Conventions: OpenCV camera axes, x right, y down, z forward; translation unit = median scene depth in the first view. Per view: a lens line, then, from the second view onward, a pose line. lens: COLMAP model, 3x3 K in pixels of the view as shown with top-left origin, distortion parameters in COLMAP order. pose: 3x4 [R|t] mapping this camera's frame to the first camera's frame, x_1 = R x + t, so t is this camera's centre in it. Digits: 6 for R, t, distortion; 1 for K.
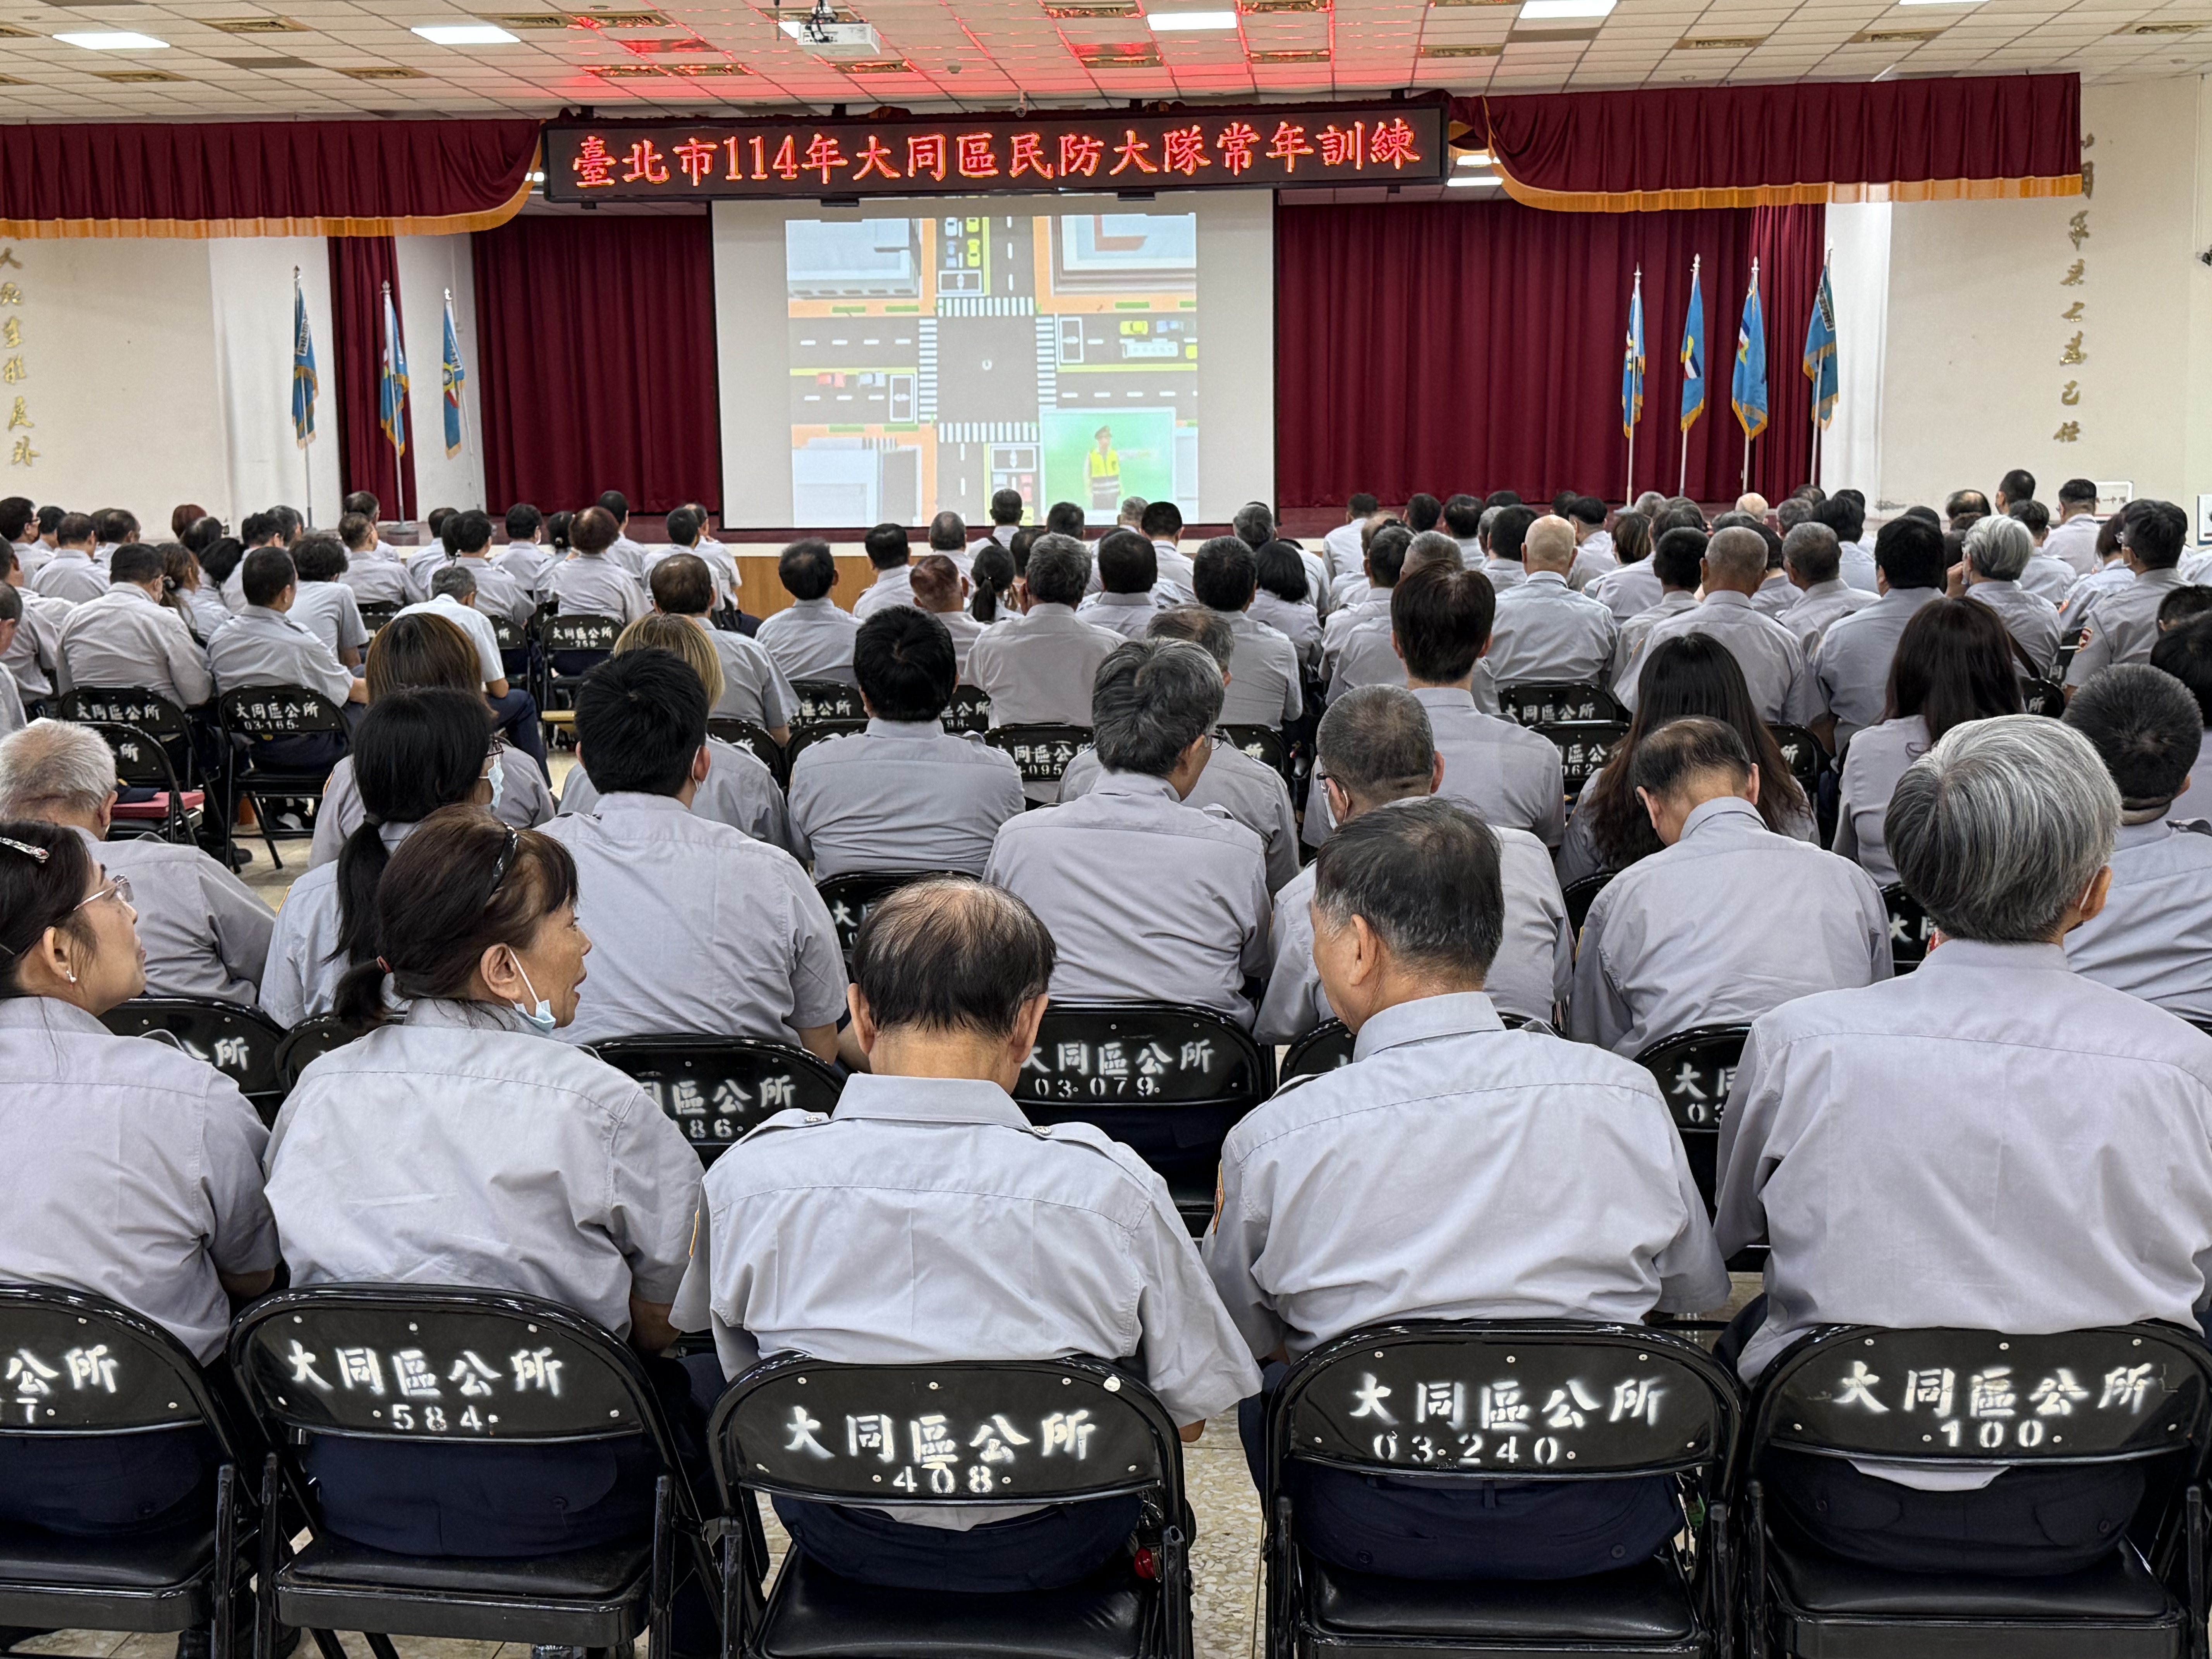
lens RADIAL K [[2861.3, 0, 1109.3], [0, 2861.3, 831.4], [0, 0, 1]] dist [0.140623, 0.000000]
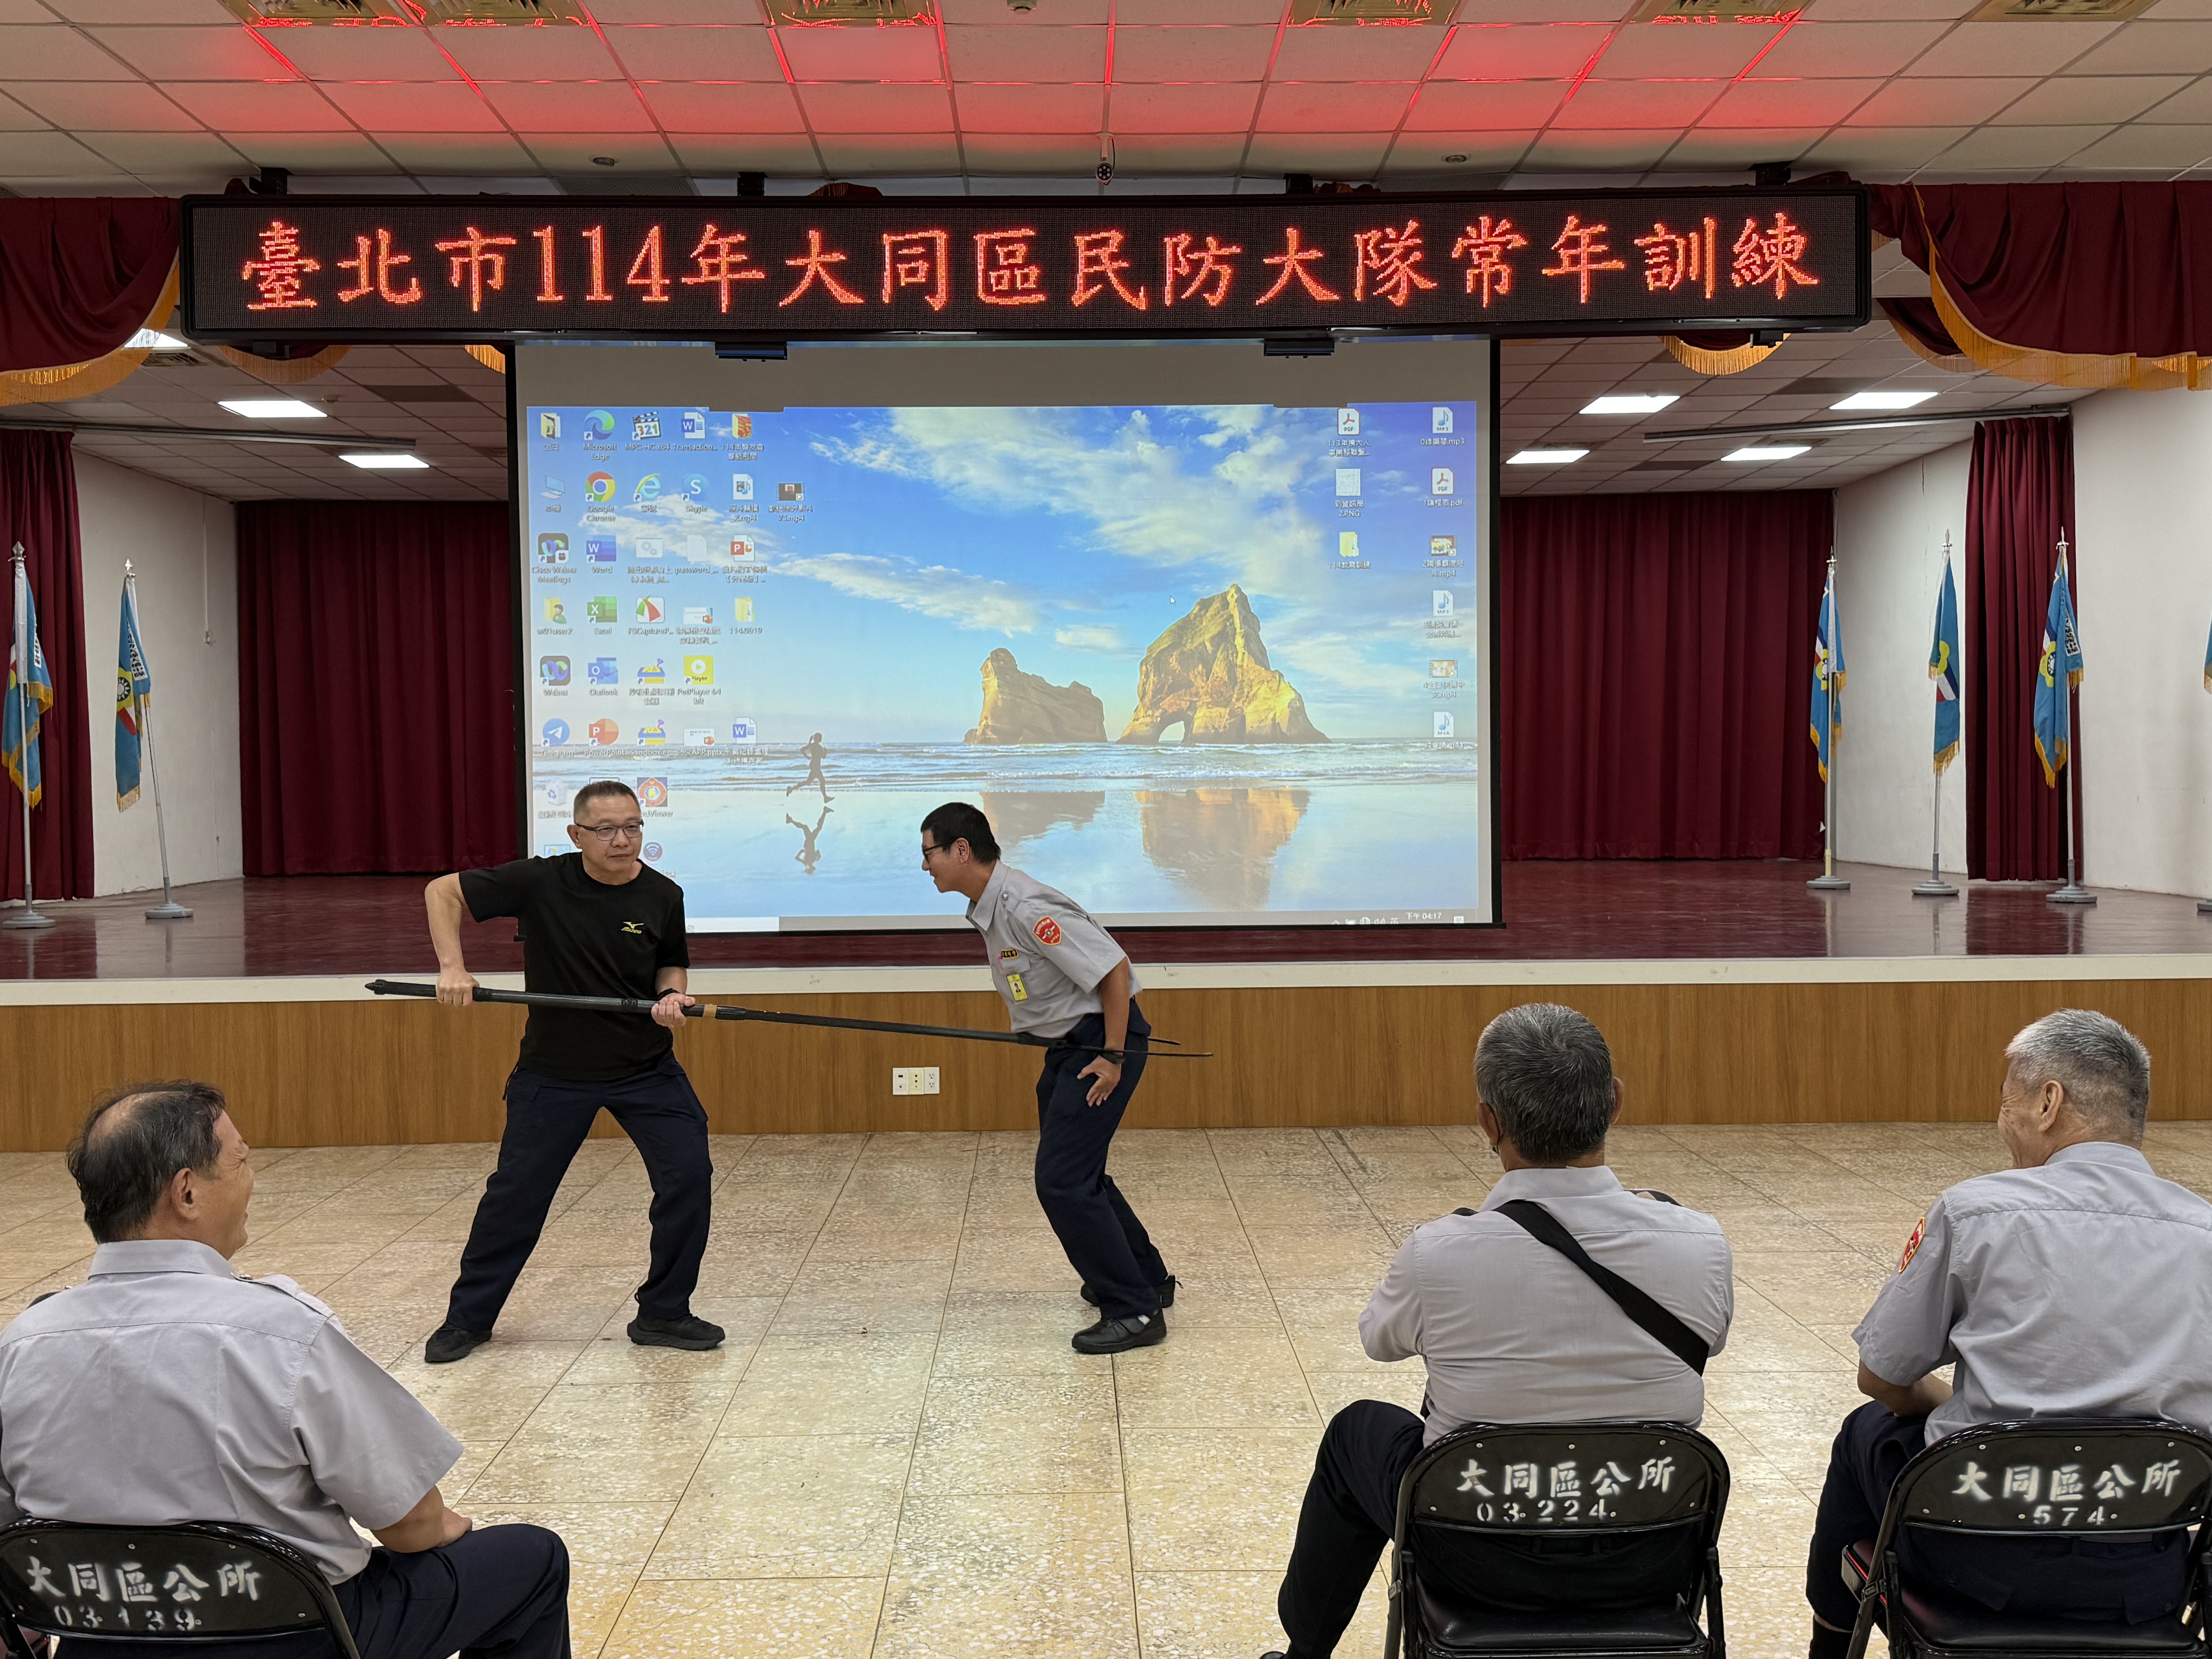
lens RADIAL K [[2131.4, 0, 1044.3], [0, 2131.4, 790.8], [0, 0, 1]] dist [0.094239, 0.000000]
pose [[0.989563, 0.001507, 0.144091, -0.097544], [0.015619, 0.992932, -0.117650, -0.087375], [-0.143250, 0.118673, 0.982546, 0.609330]]
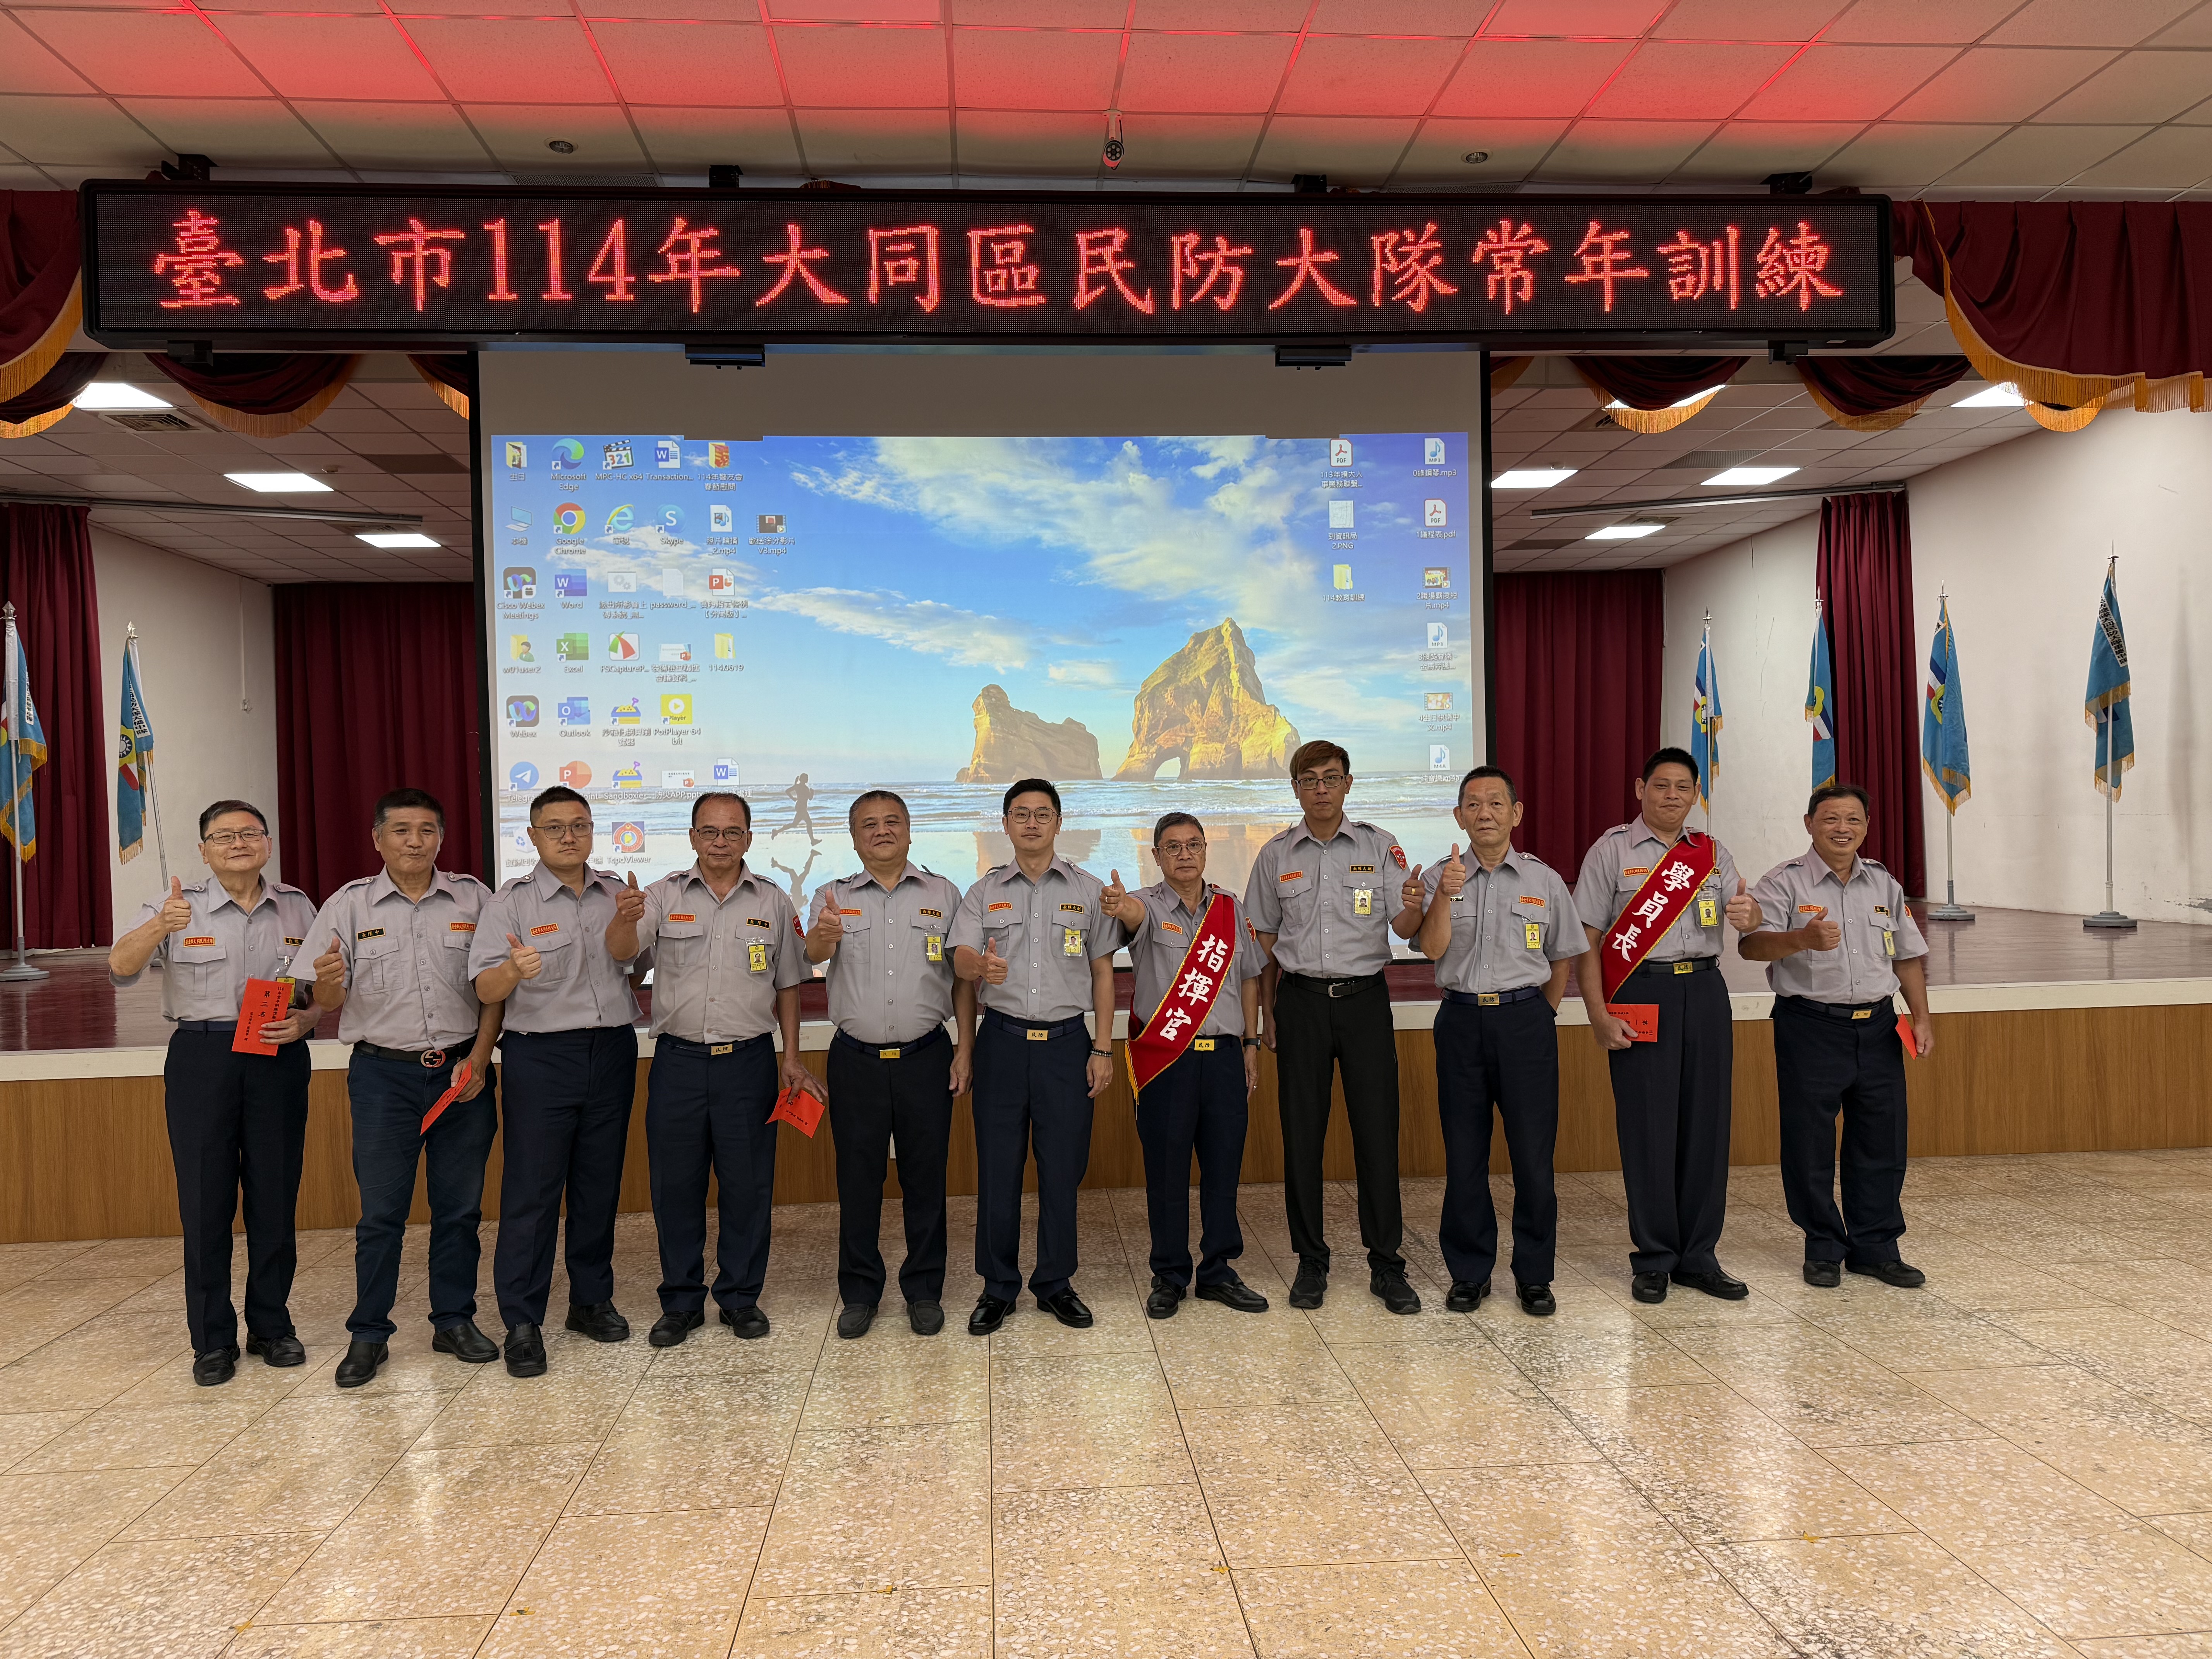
lens RADIAL K [[1565.5, 0, 1069.1], [0, 1565.5, 828.1], [0, 0, 1]] dist [0.026506, -0.011727]
pose [[0.977585, -0.011559, 0.210224, -0.094149], [0.037444, 0.992120, -0.119568, -0.102279], [-0.207185, 0.124759, 0.970314, 0.739507]]
